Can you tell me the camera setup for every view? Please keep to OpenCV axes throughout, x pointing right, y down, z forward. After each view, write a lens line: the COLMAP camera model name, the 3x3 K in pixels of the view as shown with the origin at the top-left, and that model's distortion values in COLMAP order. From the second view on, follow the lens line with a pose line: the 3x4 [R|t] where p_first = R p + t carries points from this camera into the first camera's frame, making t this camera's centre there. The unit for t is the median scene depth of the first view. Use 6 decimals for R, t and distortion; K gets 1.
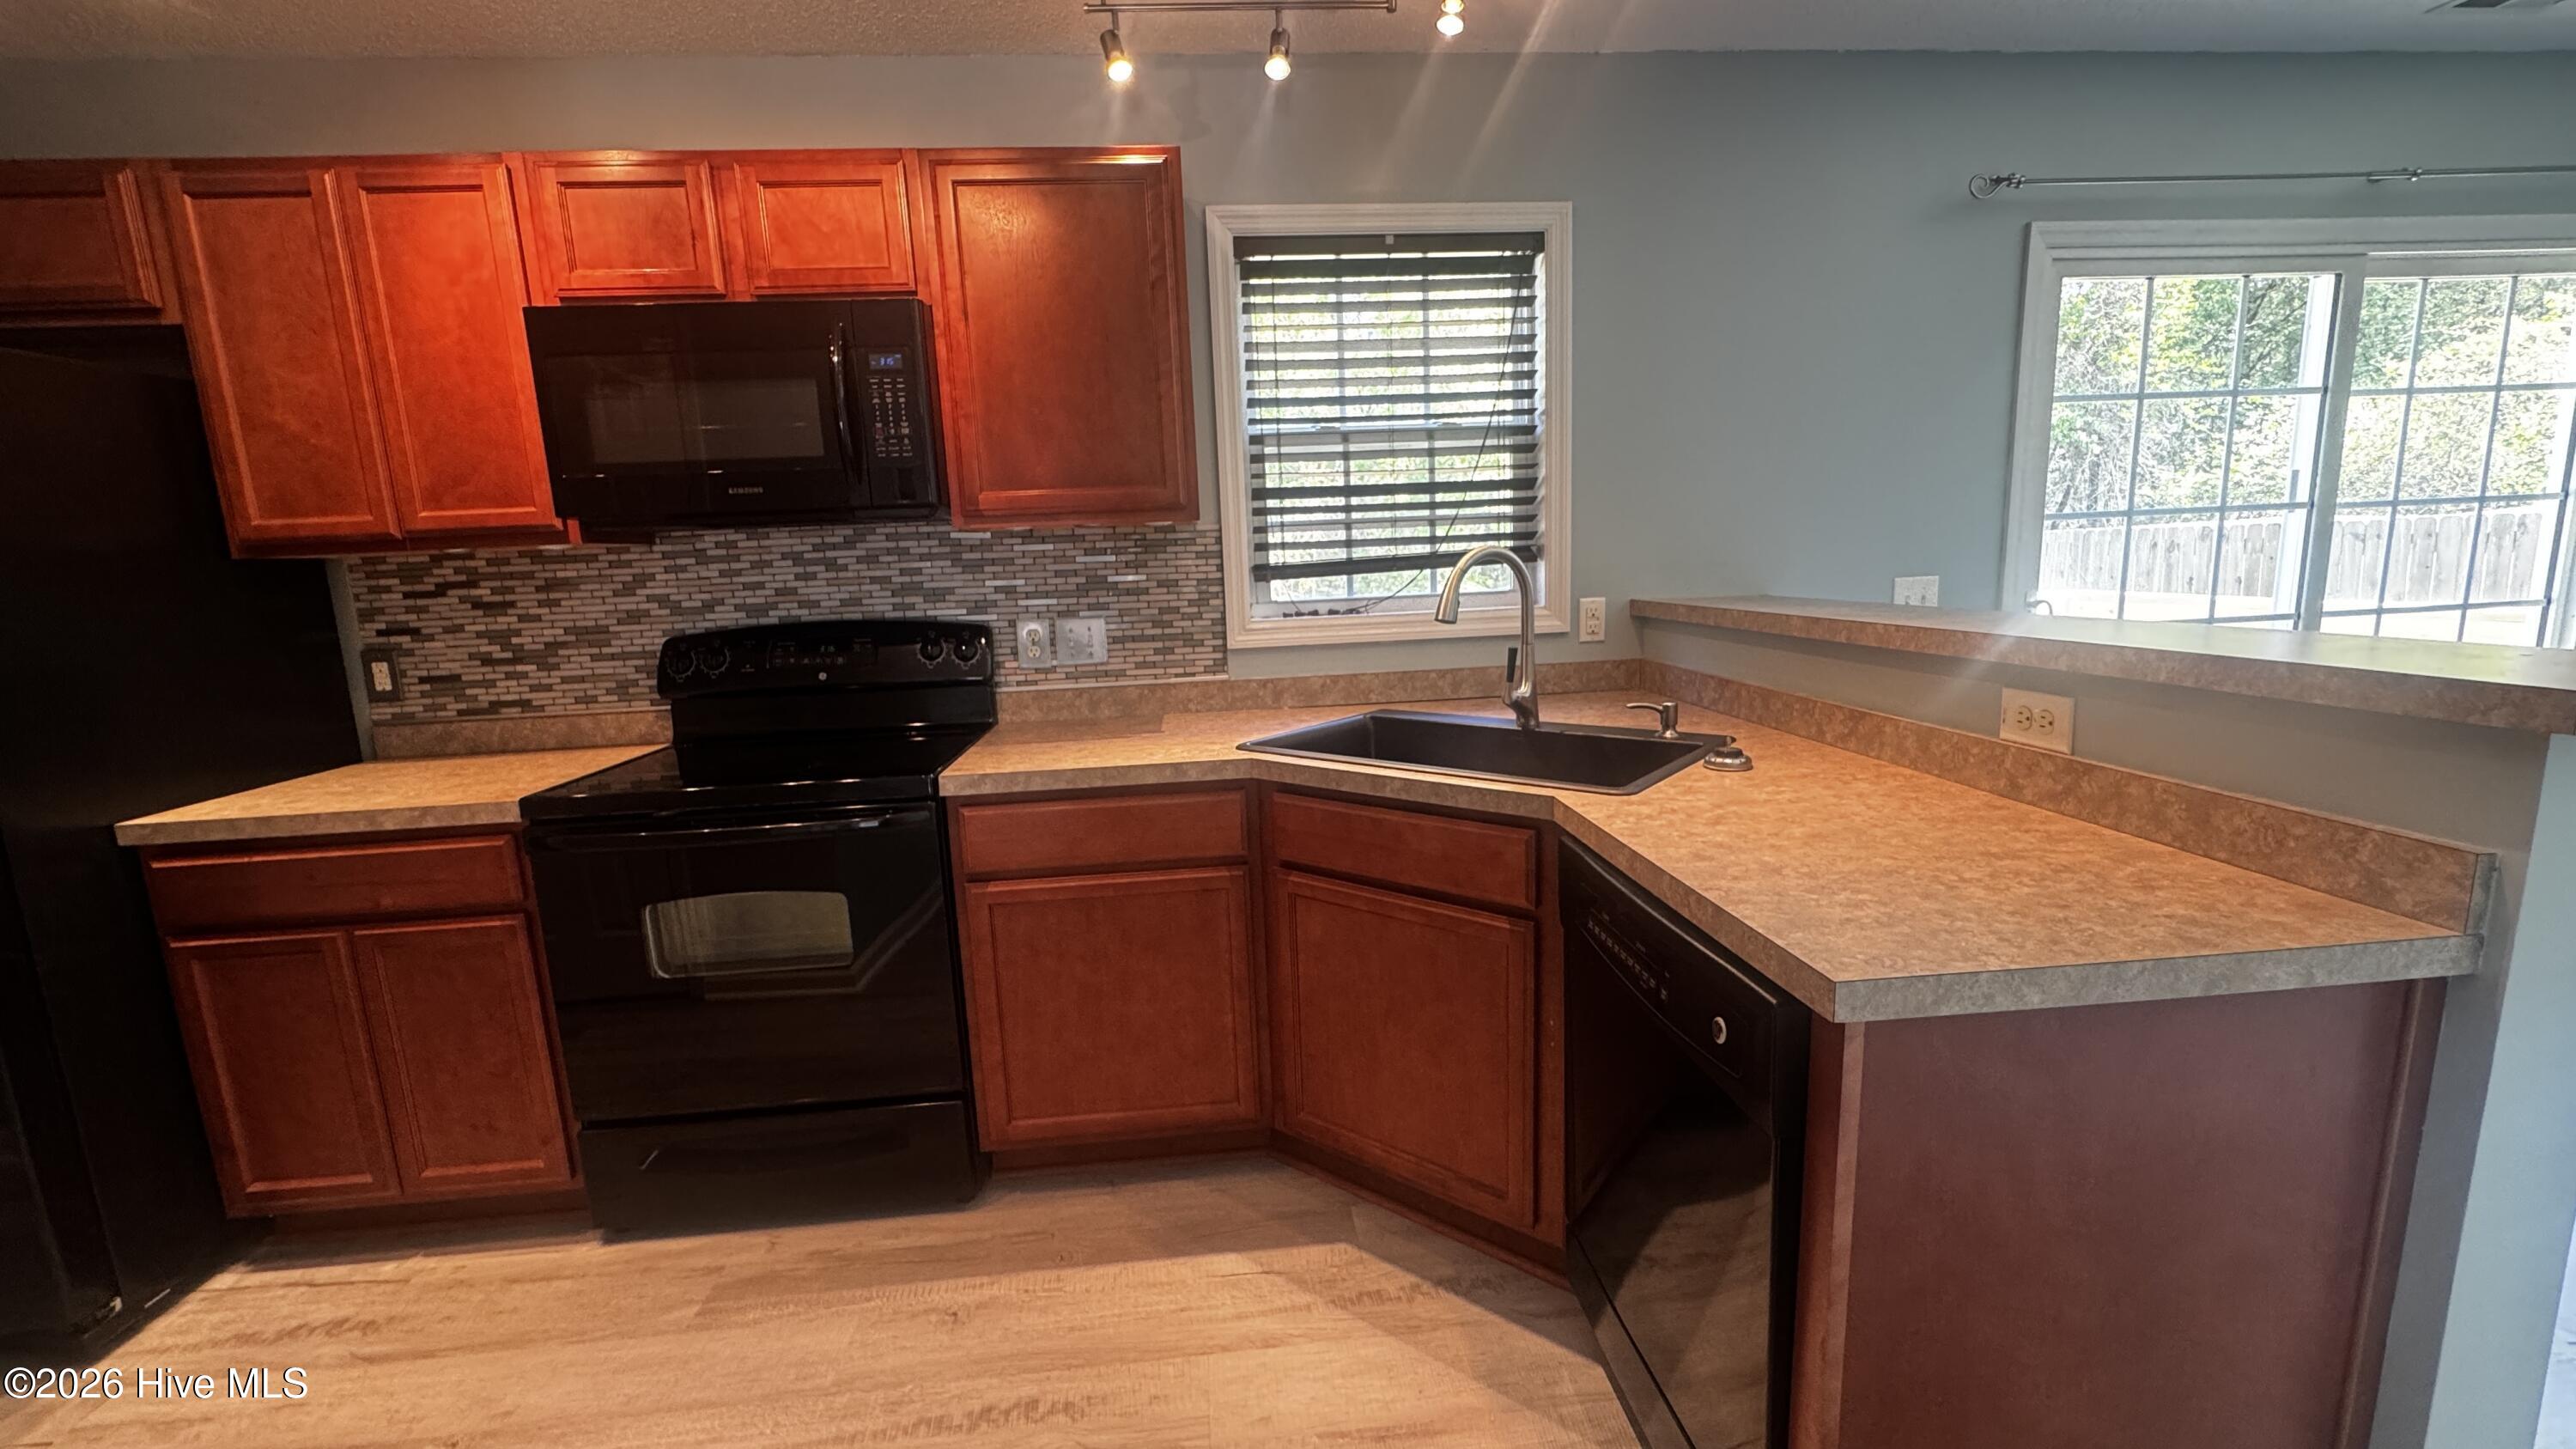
lens RADIAL K [[1030.9, 0, 1285.4], [0, 1030.9, 726.9], [0, 0, 1]] dist [-0.002853, -0.000010]
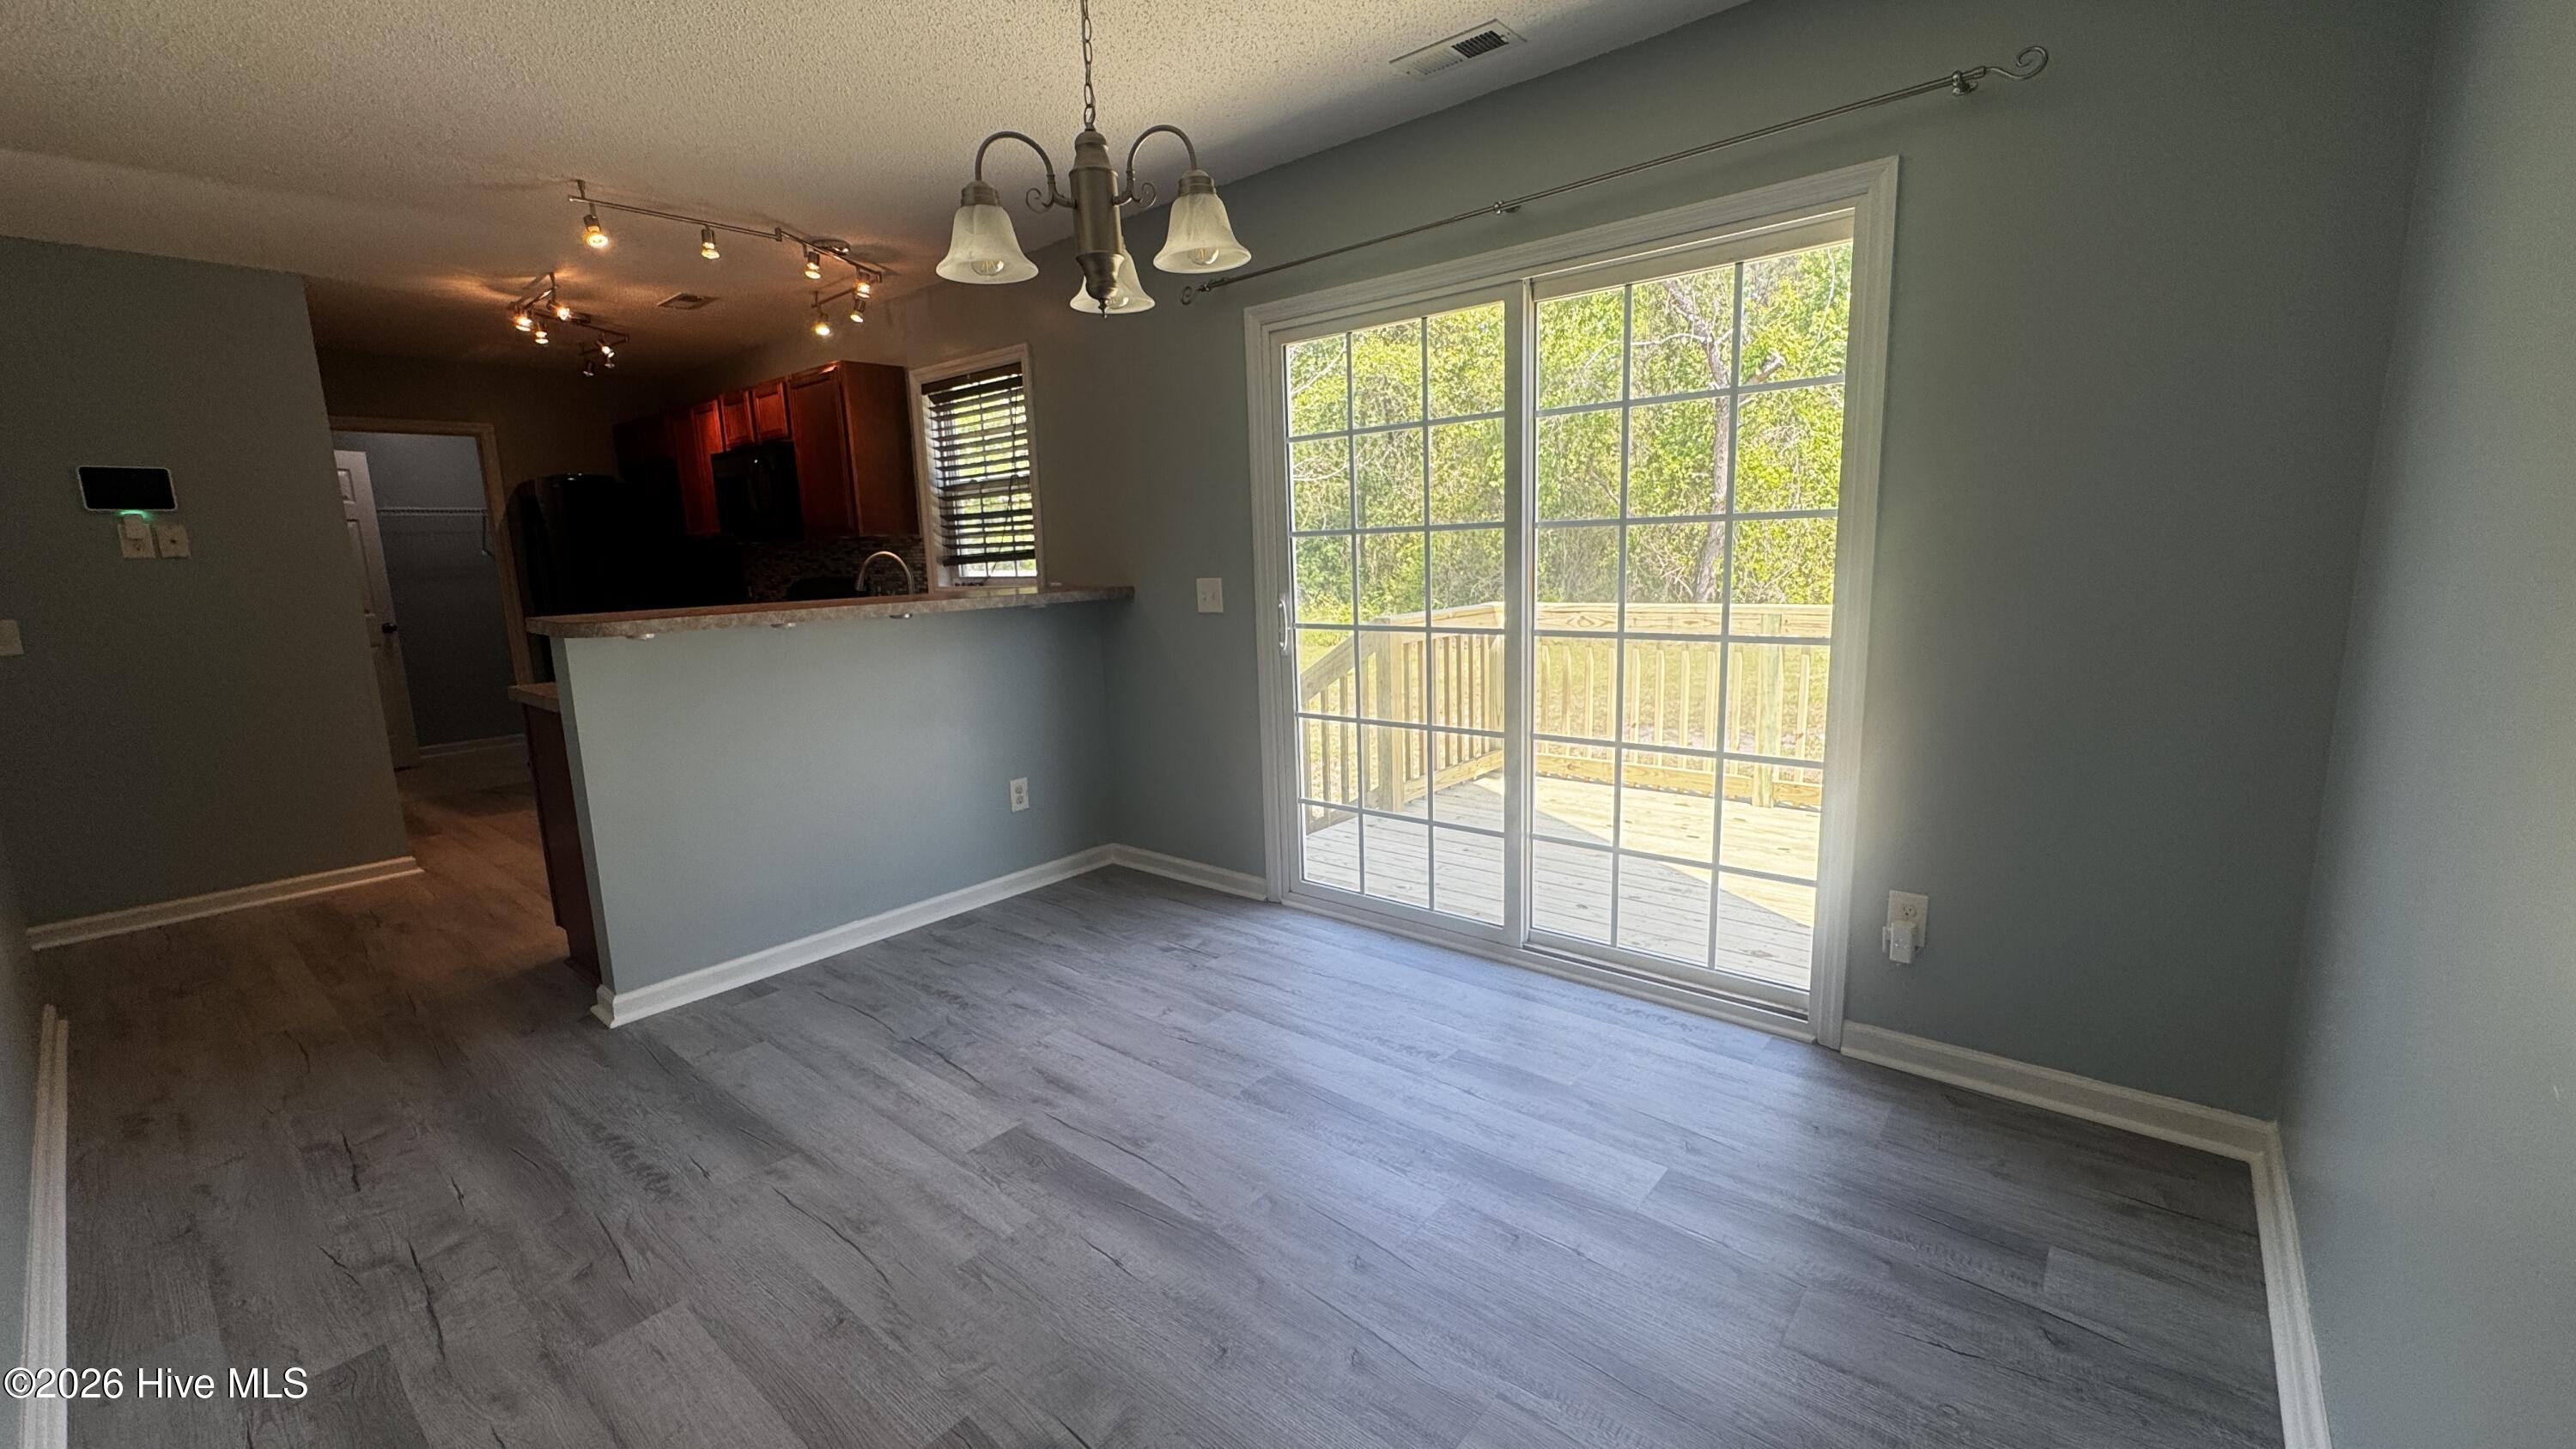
lens RADIAL K [[1030.9, 0, 1285.4], [0, 1030.9, 726.9], [0, 0, 1]] dist [-0.002853, -0.000010]
pose [[0.702240, 0.143691, -0.697289, 1.856511], [-0.117380, 0.989385, 0.085671, -0.090726], [0.702198, 0.021686, 0.711652, 0.130040]]
